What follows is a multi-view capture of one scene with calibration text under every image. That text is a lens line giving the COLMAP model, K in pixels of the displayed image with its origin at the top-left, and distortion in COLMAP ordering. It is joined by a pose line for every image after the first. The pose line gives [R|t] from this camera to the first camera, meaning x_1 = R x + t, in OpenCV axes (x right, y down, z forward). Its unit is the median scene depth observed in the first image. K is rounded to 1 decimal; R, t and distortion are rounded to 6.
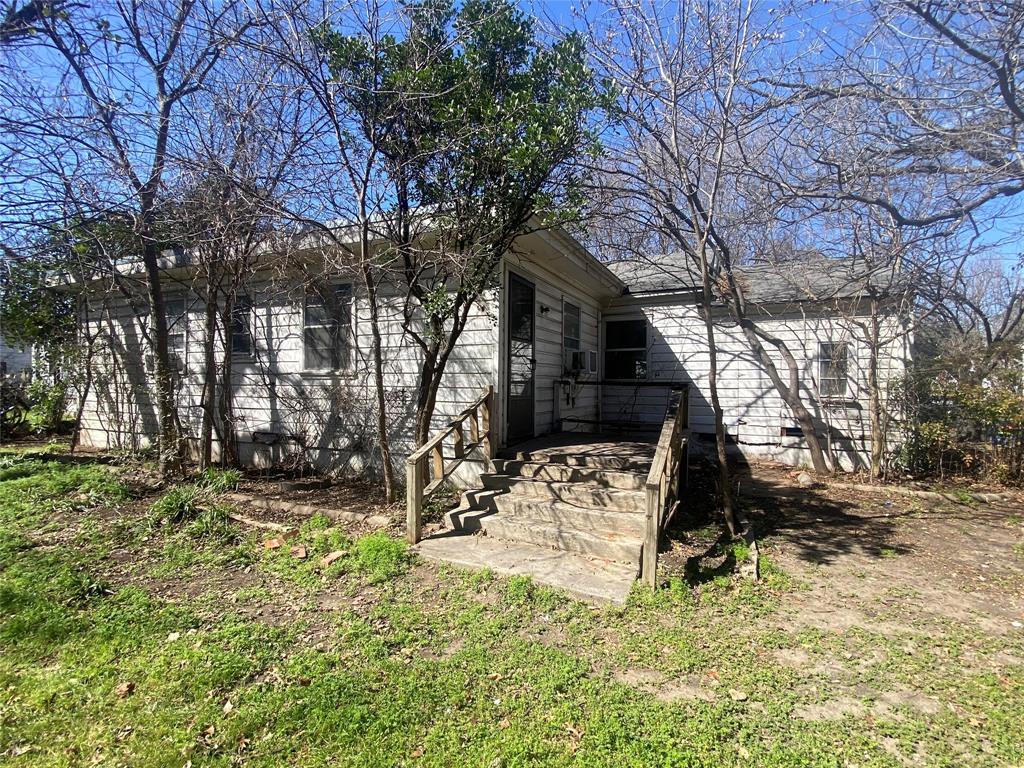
lens RADIAL K [[499.5, 0, 509.8], [0, 499.5, 380.7], [0, 0, 1]] dist [-0.005660, -0.008462]
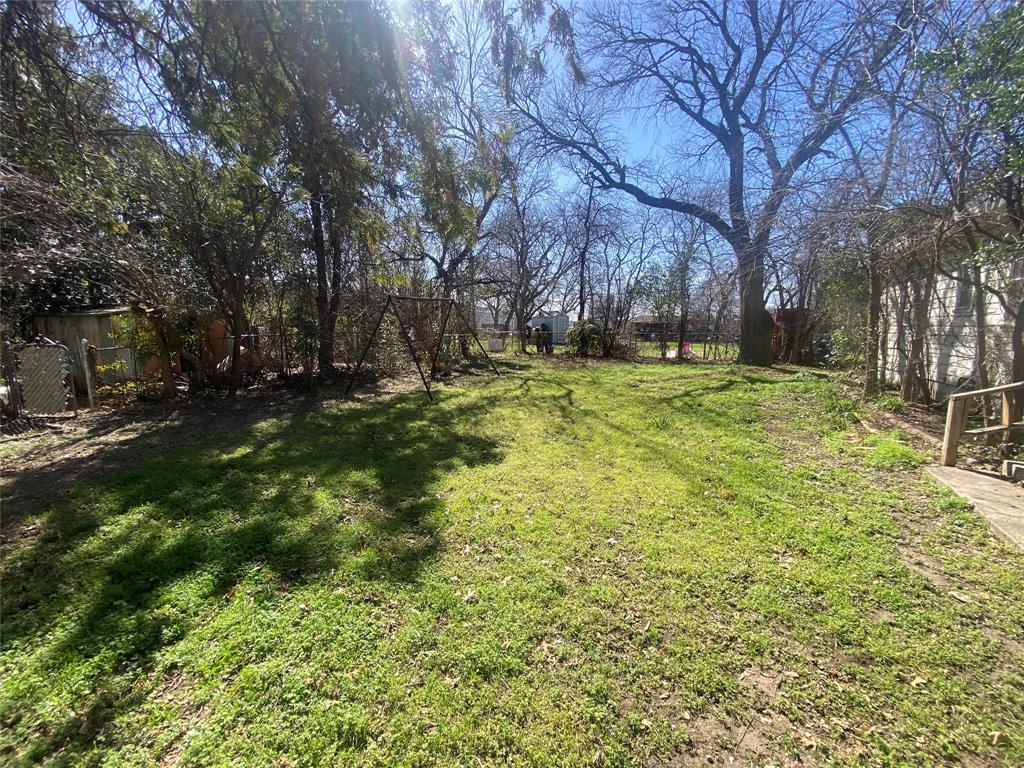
lens RADIAL K [[412.9, 0, 512.4], [0, 412.9, 382.6], [0, 0, 1]] dist [-0.005384, -0.010029]
pose [[-0.013446, 0.140098, -0.990046, 0.448878], [-0.027051, 0.989723, 0.140419, 0.013504], [0.999544, 0.028670, -0.009518, -0.009909]]
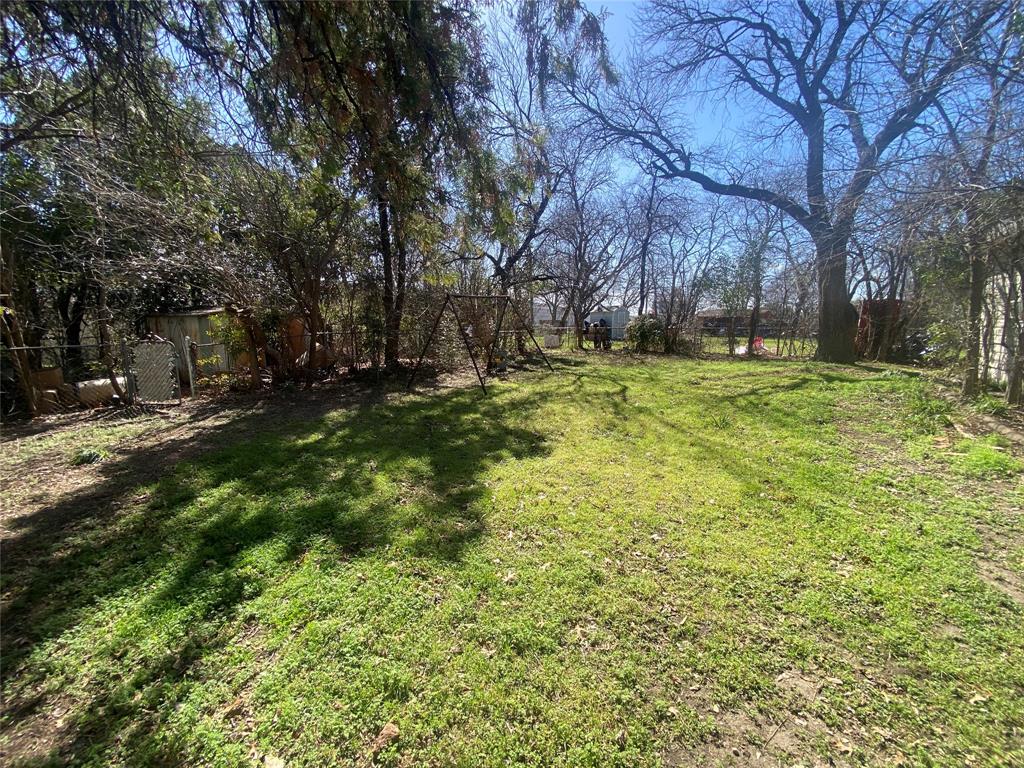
lens RADIAL K [[412.9, 0, 514.2], [0, 412.9, 382.9], [0, 0, 1]] dist [-0.005384, -0.010029]
pose [[-0.152934, 0.148516, -0.977013, 0.460876], [-0.016557, 0.988119, 0.152796, 0.013633], [0.988098, 0.039544, -0.148658, 0.005028]]
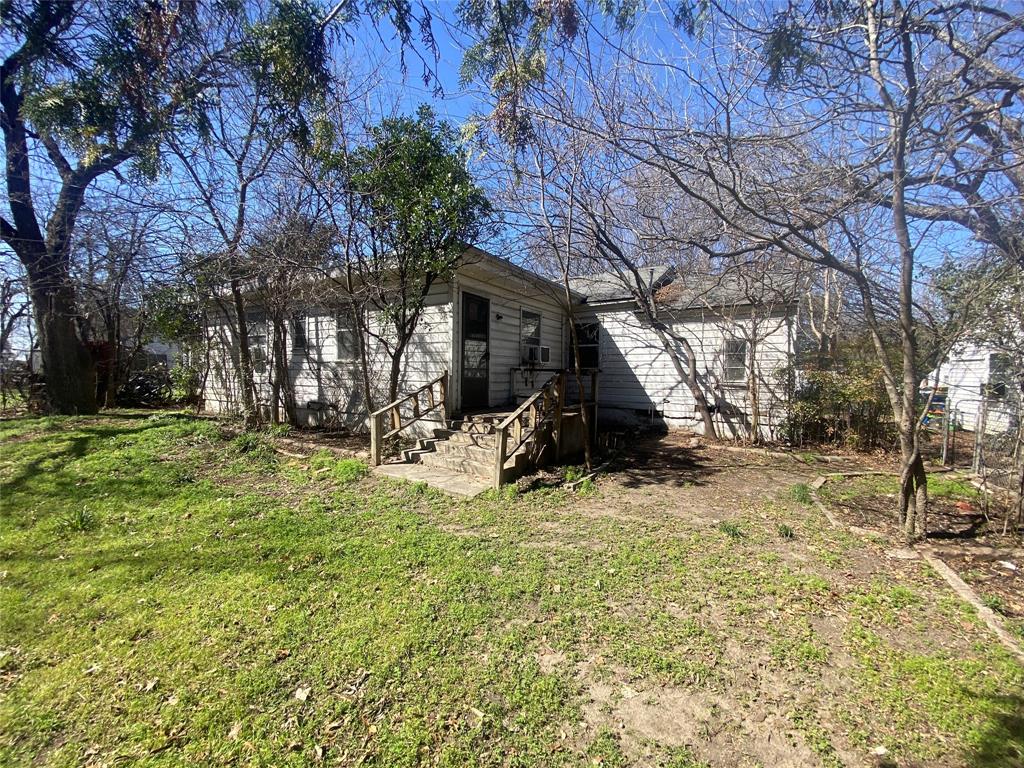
lens RADIAL K [[412.9, 0, 506.6], [0, 412.9, 381.8], [0, 0, 1]] dist [-0.005384, -0.010029]
pose [[0.993936, 0.008601, -0.109627, 0.222990], [-0.005867, 0.999664, 0.025233, 0.010392], [0.109808, -0.024437, 0.993652, -0.160811]]
